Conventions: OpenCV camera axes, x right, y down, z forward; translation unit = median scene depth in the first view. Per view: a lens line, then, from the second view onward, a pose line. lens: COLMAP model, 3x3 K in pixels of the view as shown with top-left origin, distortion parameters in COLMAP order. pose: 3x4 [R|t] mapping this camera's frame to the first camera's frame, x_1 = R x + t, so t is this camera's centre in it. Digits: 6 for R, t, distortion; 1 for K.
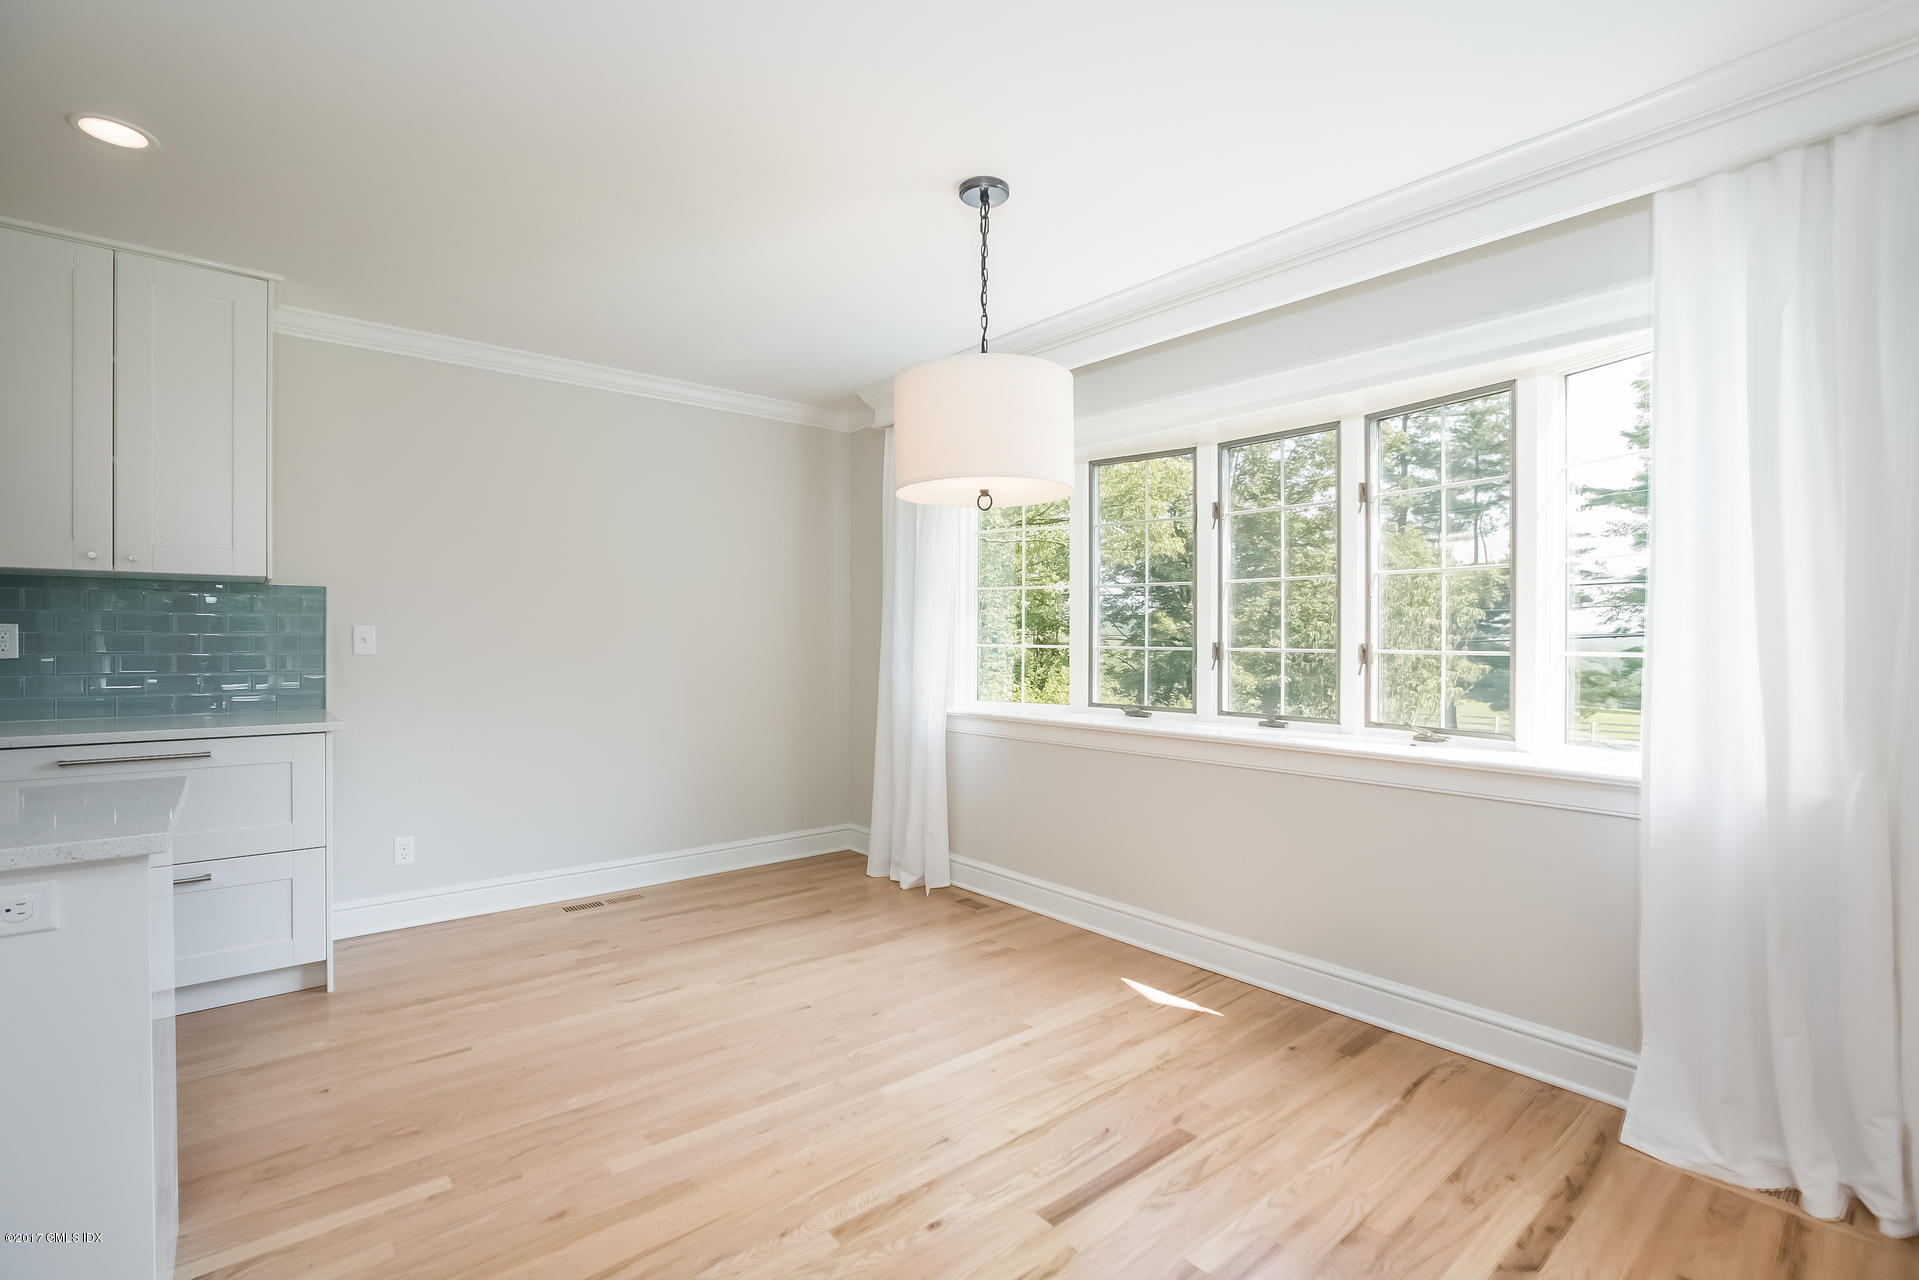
lens RADIAL K [[878.7, 0, 975.6], [0, 878.7, 645.5], [0, 0, 1]] dist [-0.029773, 0.009479]
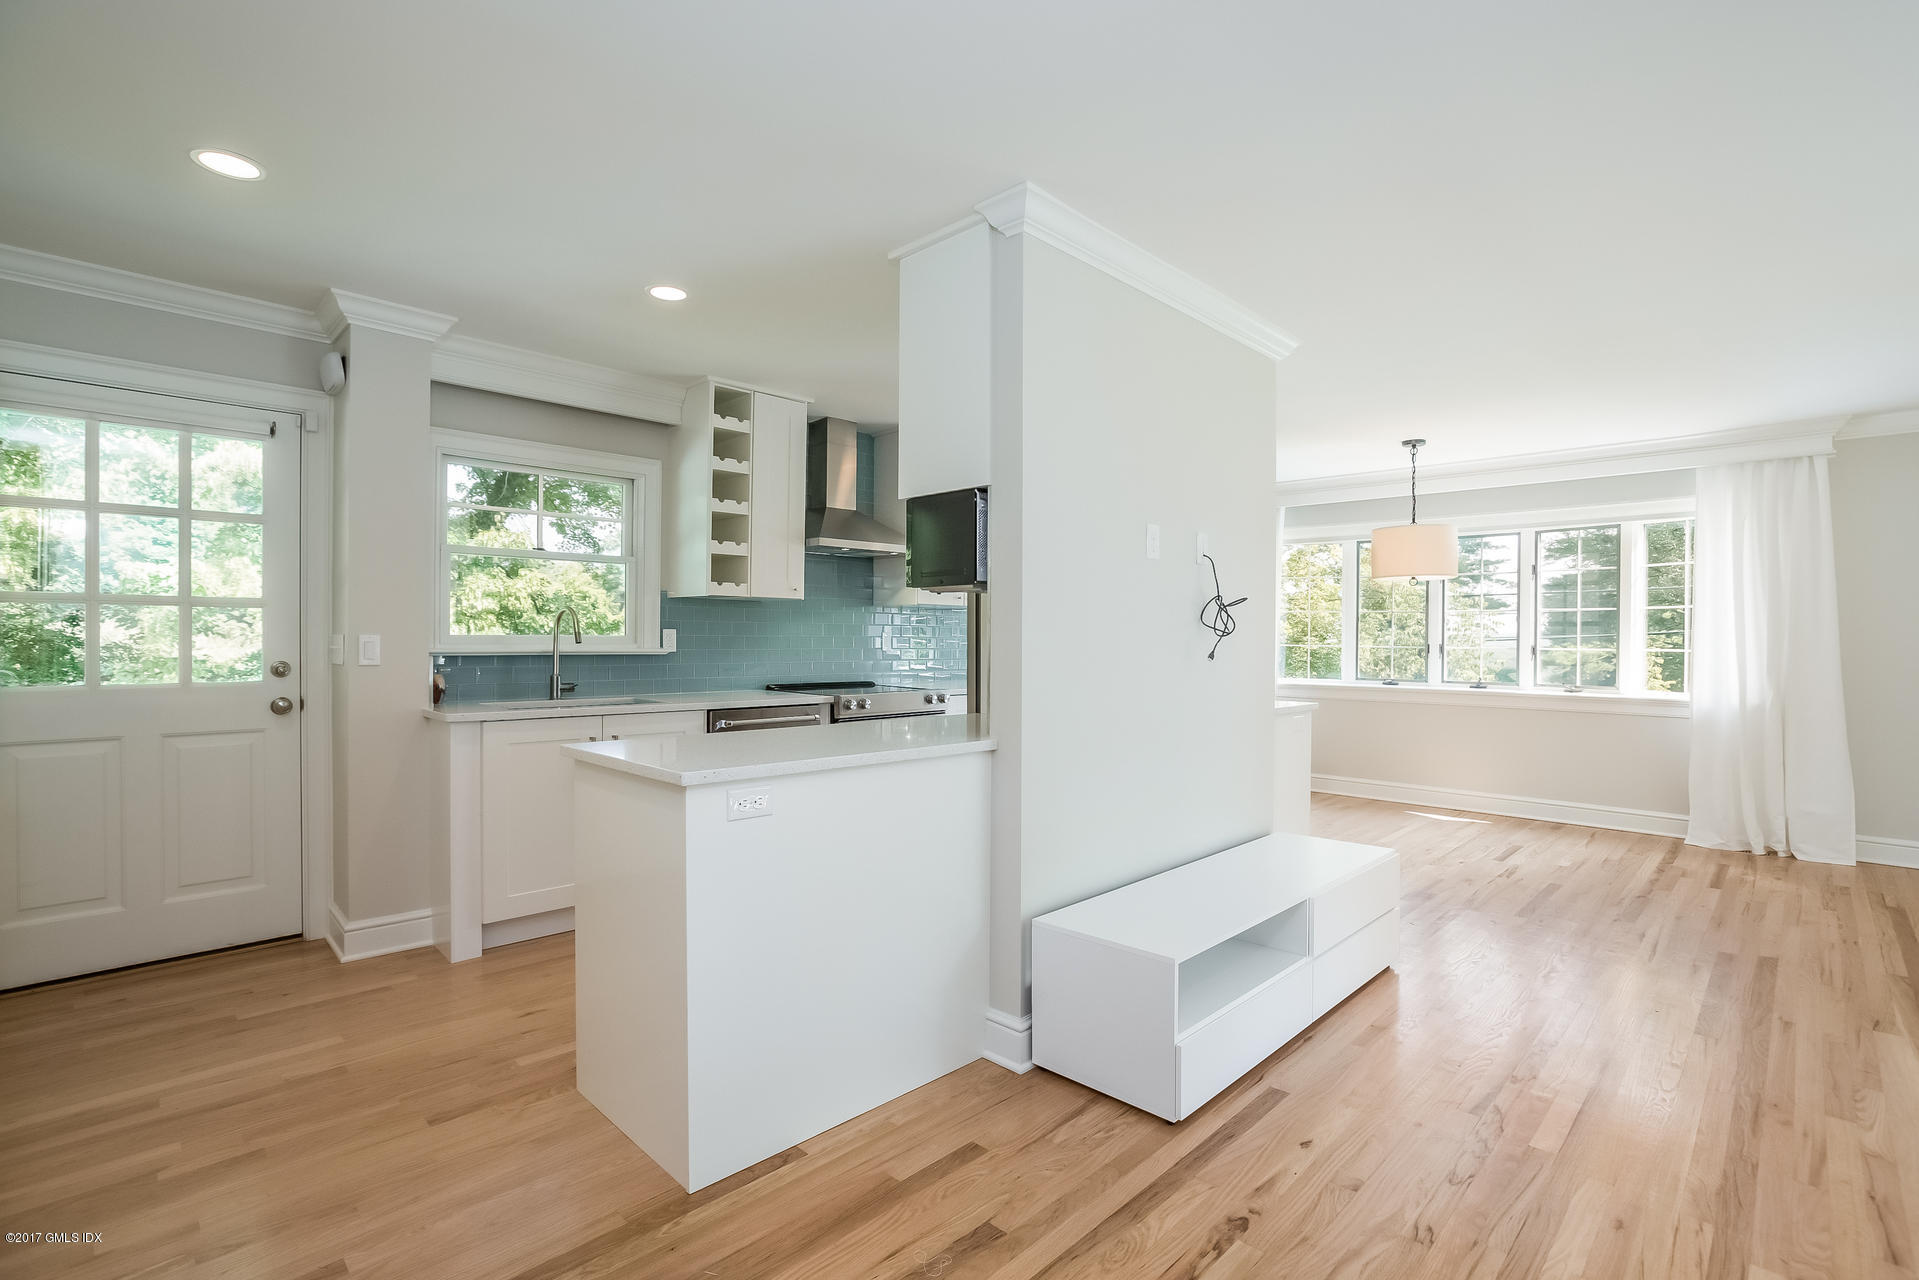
lens RADIAL K [[878.7, 0, 975.6], [0, 878.7, 645.5], [0, 0, 1]] dist [-0.029773, 0.009479]
pose [[0.995739, 0.003228, 0.092163, -1.316920], [-0.002873, 0.999988, -0.003986, 0.013141], [-0.092175, 0.003704, 0.995736, -1.130574]]
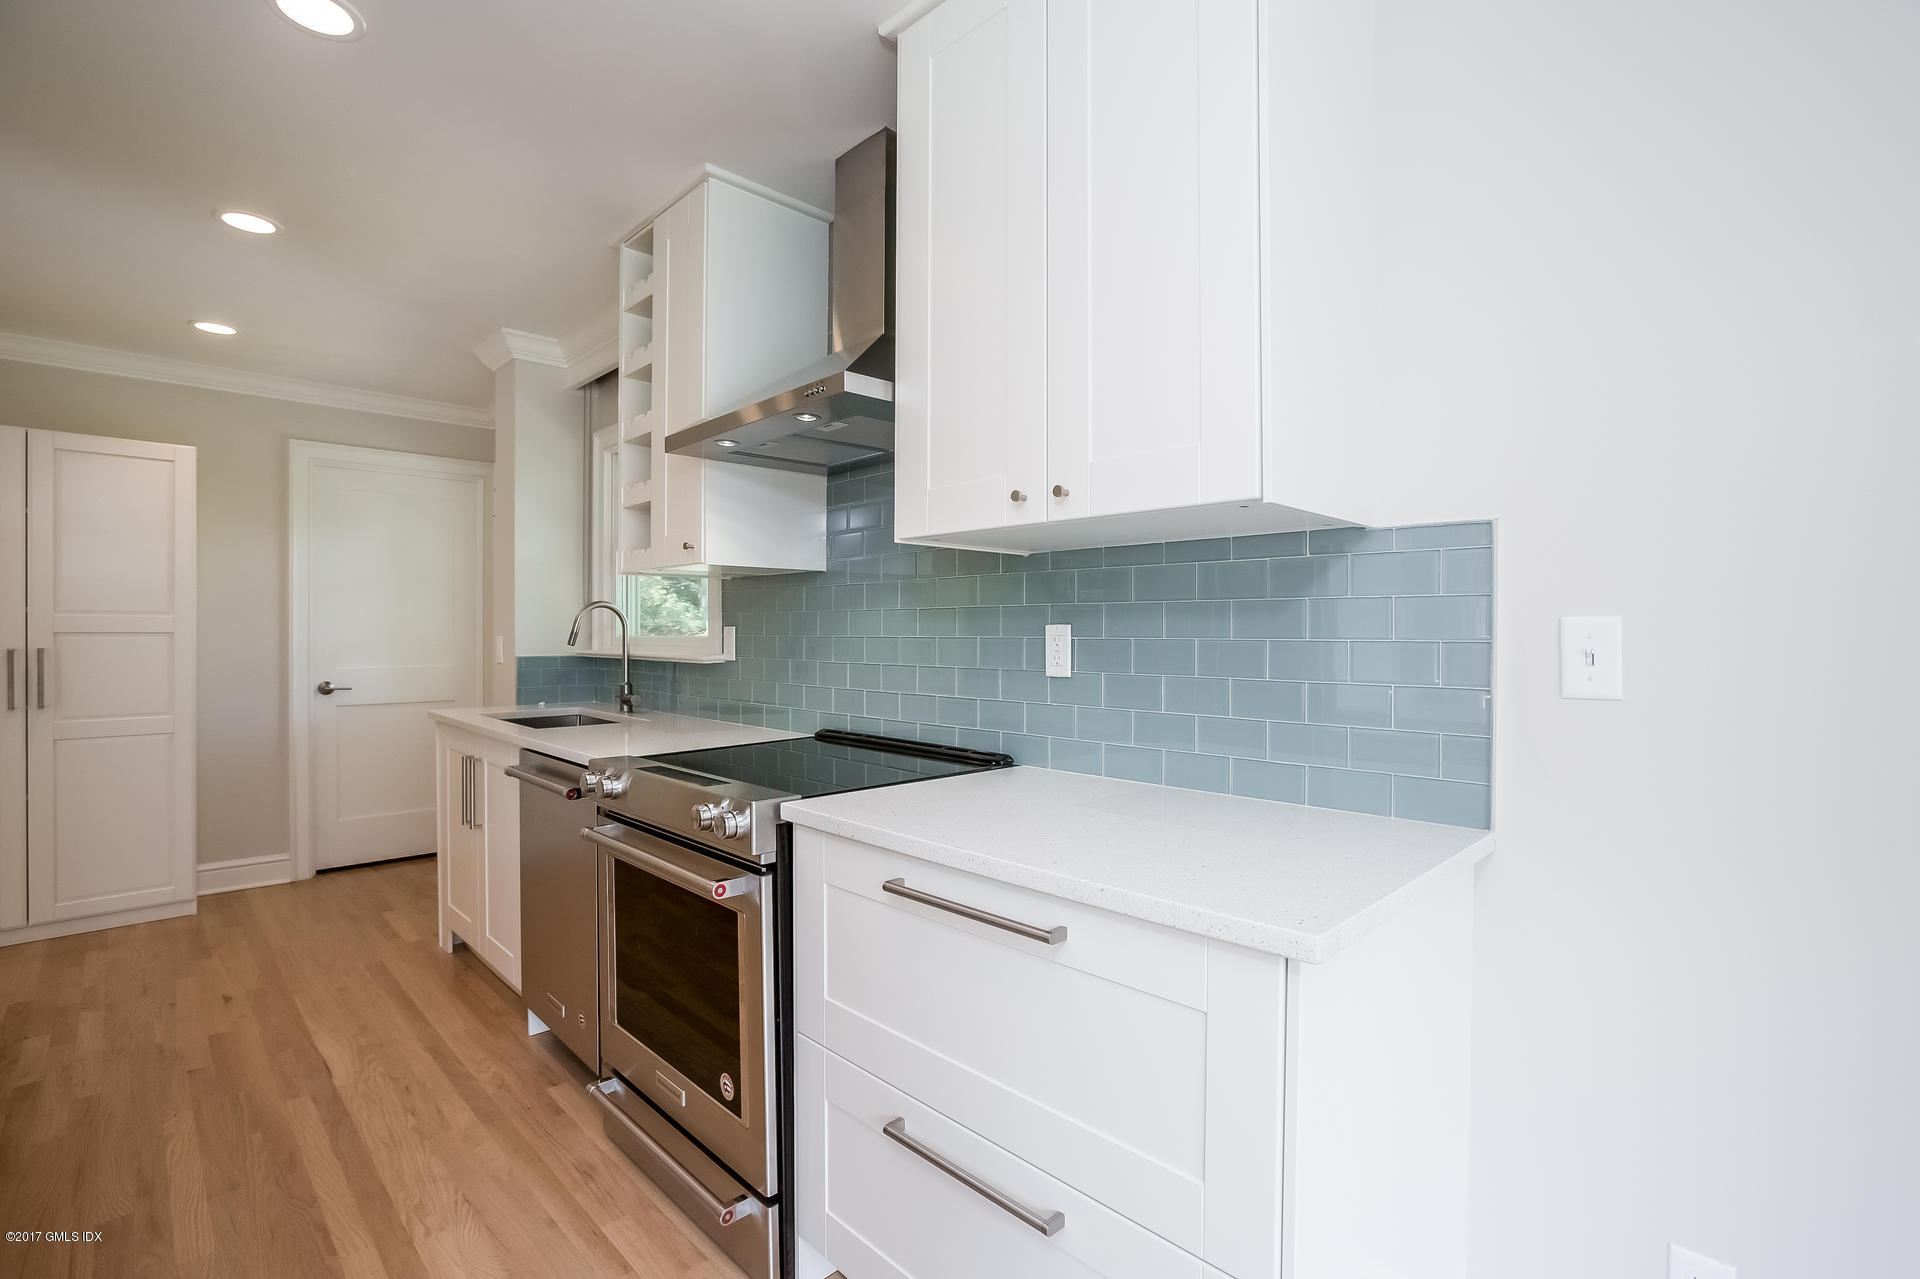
lens RADIAL K [[886.3, 0, 960.0], [0, 886.3, 639.5], [0, 0, 1]] dist [-0.002105, -0.000246]
pose [[0.057220, 0.004443, -0.998352, -0.509916], [-0.012439, 0.999916, 0.003737, -0.017080], [0.998284, 0.012205, 0.057271, 1.035368]]
